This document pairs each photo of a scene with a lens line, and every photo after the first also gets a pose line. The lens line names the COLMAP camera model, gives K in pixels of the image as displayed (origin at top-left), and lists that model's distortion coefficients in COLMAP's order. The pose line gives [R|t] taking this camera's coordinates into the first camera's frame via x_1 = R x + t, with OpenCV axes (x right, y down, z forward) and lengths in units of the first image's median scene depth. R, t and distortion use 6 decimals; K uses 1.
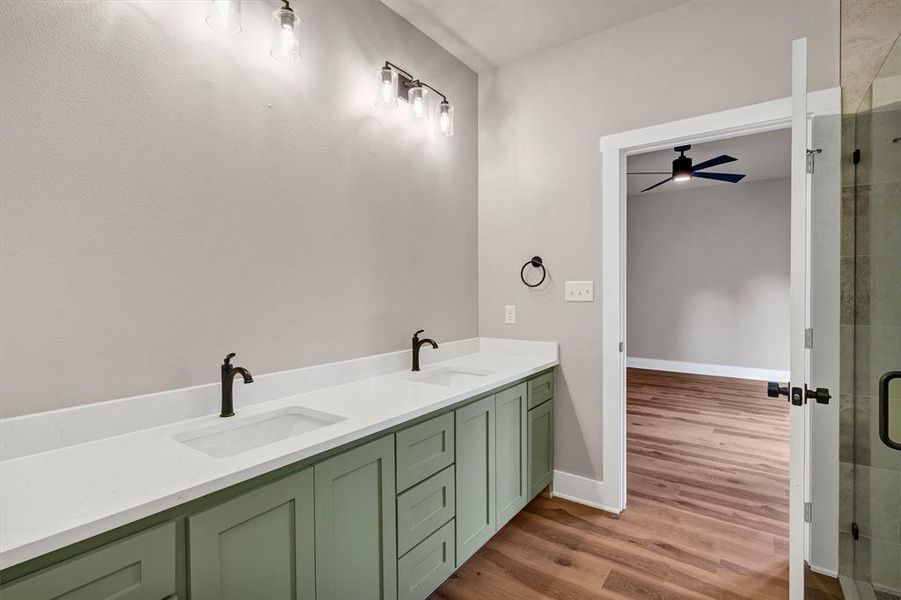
lens RADIAL K [[426.5, 0, 450.5], [0, 426.5, 300.0], [0, 0, 1]] dist [0.001109, 0.000103]
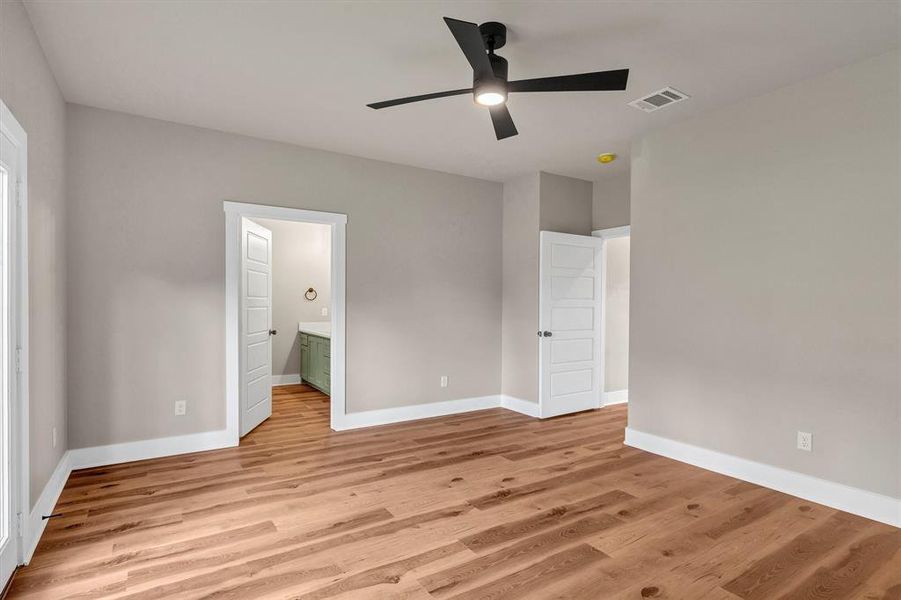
lens RADIAL K [[426.5, 0, 450.5], [0, 426.5, 300.0], [0, 0, 1]] dist [0.001109, 0.000103]
pose [[-0.334533, -0.010662, -0.942324, 1.423404], [-0.021233, 0.999767, -0.003774, -0.018423], [0.942145, 0.018746, -0.334682, 1.542848]]
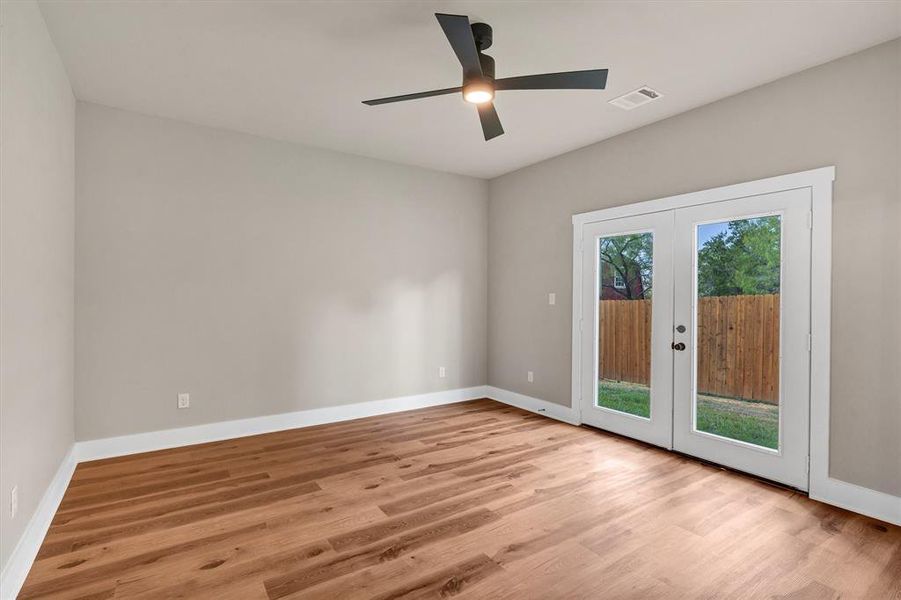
lens RADIAL K [[426.5, 0, 450.5], [0, 426.5, 300.0], [0, 0, 1]] dist [0.001109, 0.000103]
pose [[0.306166, -0.006468, 0.951956, 0.043010], [0.008197, 0.999958, 0.004158, -0.029974], [-0.951943, 0.006530, 0.306207, 1.190368]]
